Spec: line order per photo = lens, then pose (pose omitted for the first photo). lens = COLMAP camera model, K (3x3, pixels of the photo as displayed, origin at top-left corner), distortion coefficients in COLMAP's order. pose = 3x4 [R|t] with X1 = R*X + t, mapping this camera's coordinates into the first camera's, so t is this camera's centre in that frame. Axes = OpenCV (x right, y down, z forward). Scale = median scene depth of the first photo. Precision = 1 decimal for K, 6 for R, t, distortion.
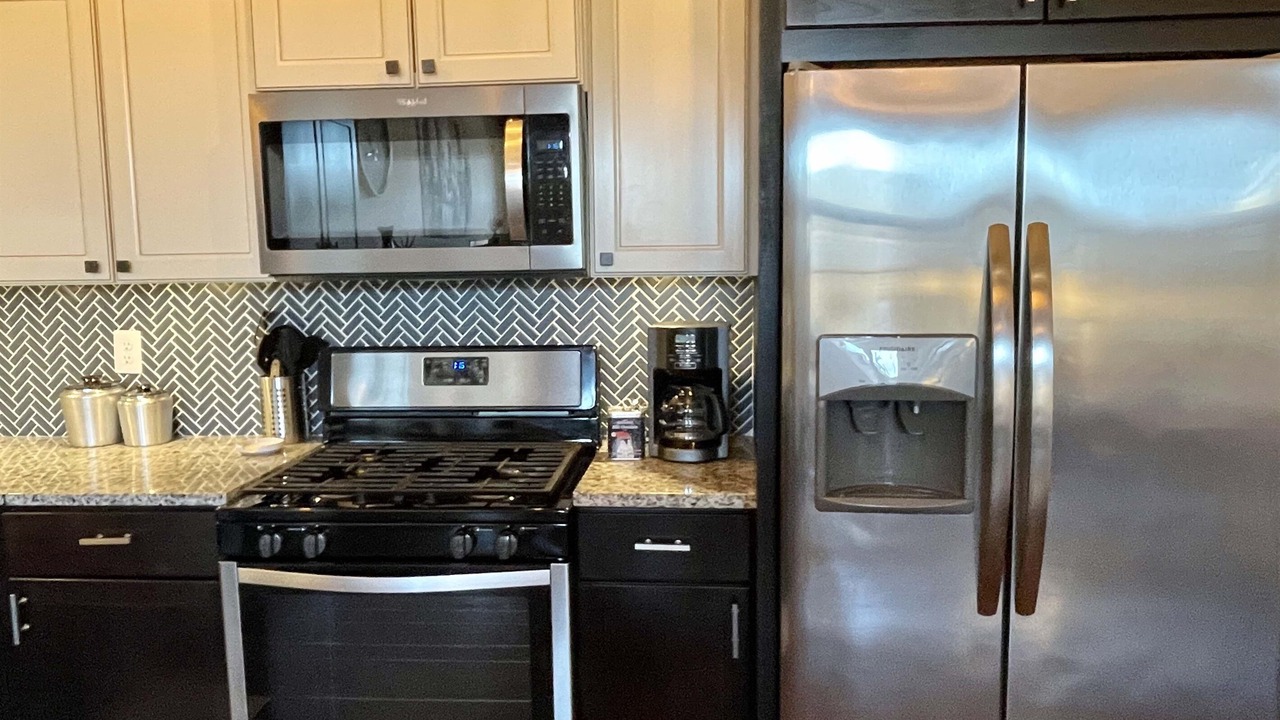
lens RADIAL K [[922.8, 0, 639.8], [0, 922.8, 358.9], [0, 0, 1]] dist [0.004896, -0.024710]
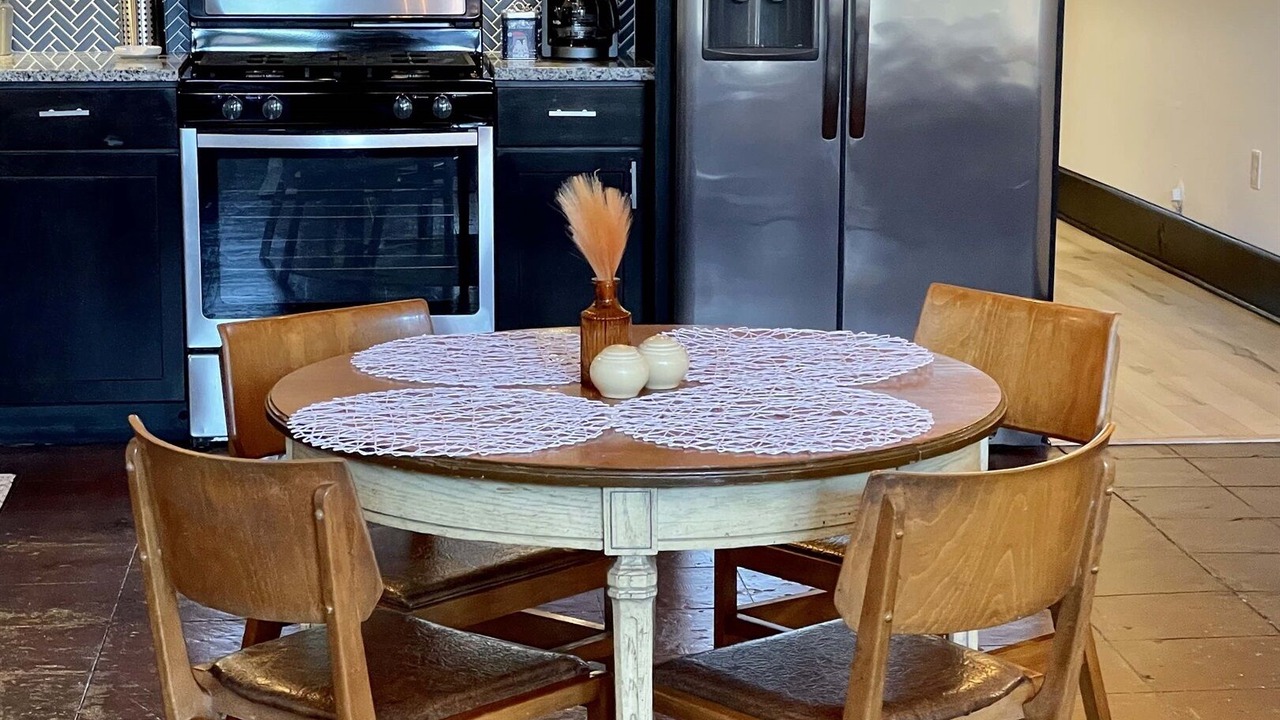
lens RADIAL K [[2608.9, 0, 636.6], [0, 2608.9, 355.7], [0, 0, 1]] dist [0.101791, 0.000000]
pose [[0.984766, -0.013629, 0.173350, -0.431905], [0.002015, 0.997751, 0.066998, 0.263763], [-0.173873, -0.065628, 0.982579, -2.085347]]
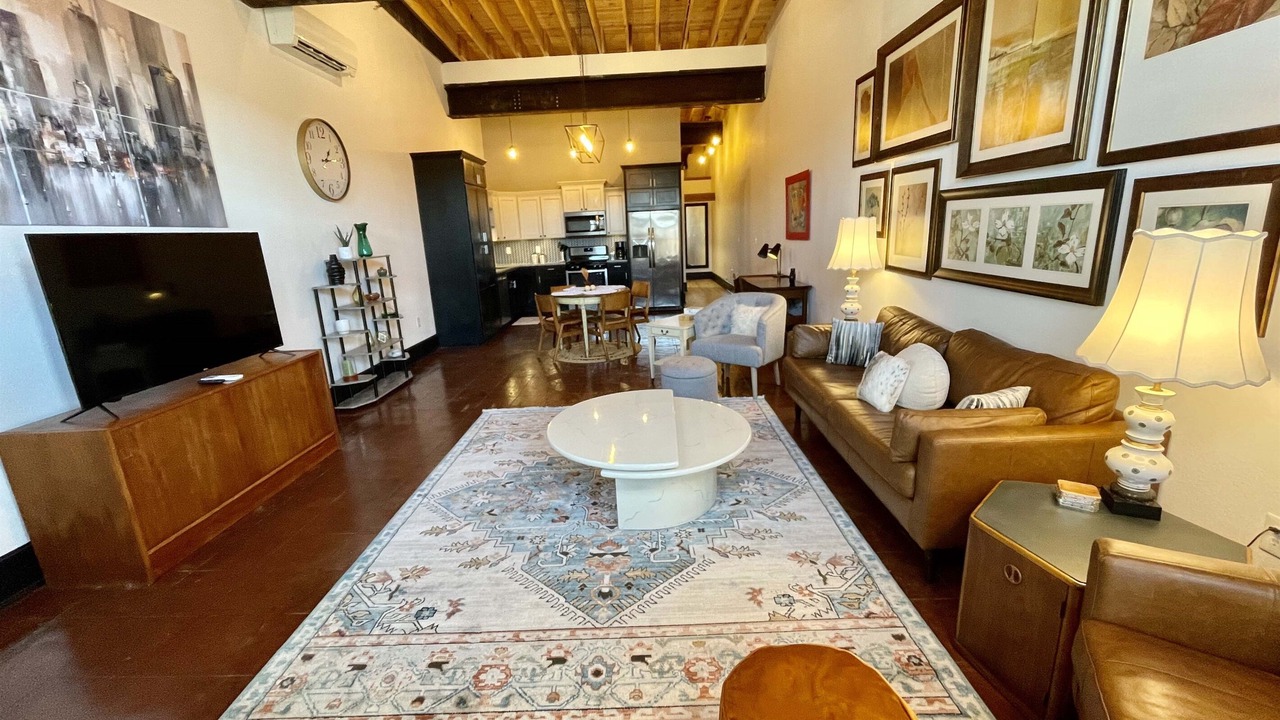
lens RADIAL K [[515.8, 0, 638.4], [0, 515.8, 358.5], [0, 0, 1]] dist [-0.007670, -0.000416]
pose [[0.998190, -0.043674, 0.041338, -0.016187], [0.038211, 0.991447, 0.124792, 0.425749], [-0.046434, -0.122986, 0.991321, -3.580646]]
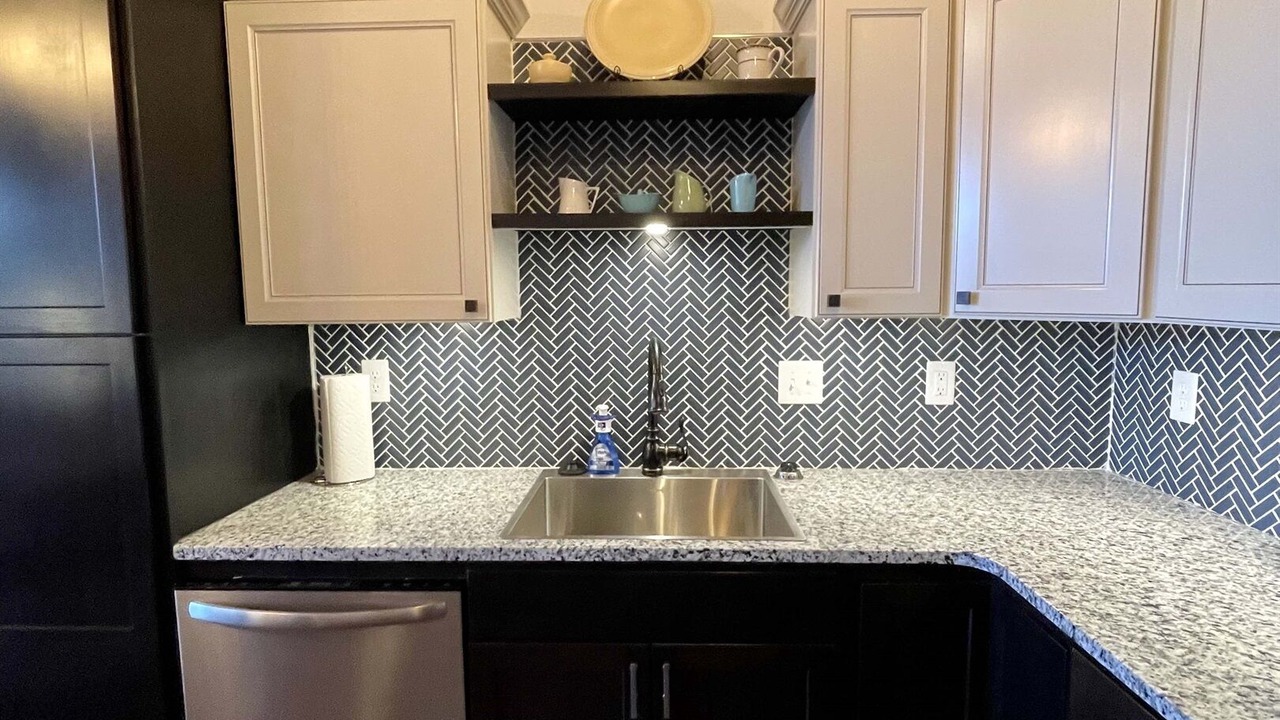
lens RADIAL K [[692.8, 0, 641.9], [0, 692.8, 353.6], [0, 0, 1]] dist [0.000439, -0.001930]
pose [[0.027331, 0.103847, -0.994218, -0.192191], [-0.111287, 0.988723, 0.100214, -0.069705], [0.993412, 0.107904, 0.038580, 0.607378]]
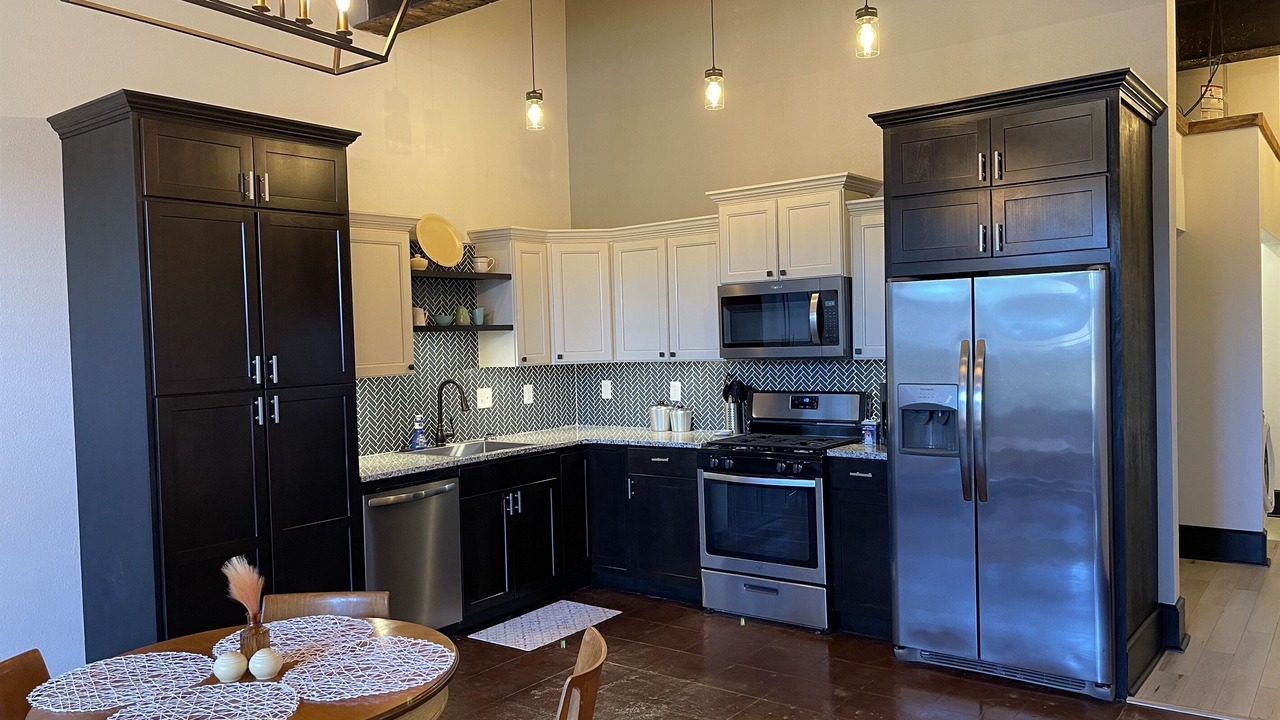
lens RADIAL K [[922.8, 0, 639.0], [0, 922.8, 355.8], [0, 0, 1]] dist [0.004896, -0.024710]
pose [[0.834583, -0.000042, -0.550882, 0.772349], [-0.045477, 0.996581, -0.068974, 0.082365], [0.549002, 0.082617, 0.831728, -1.175645]]
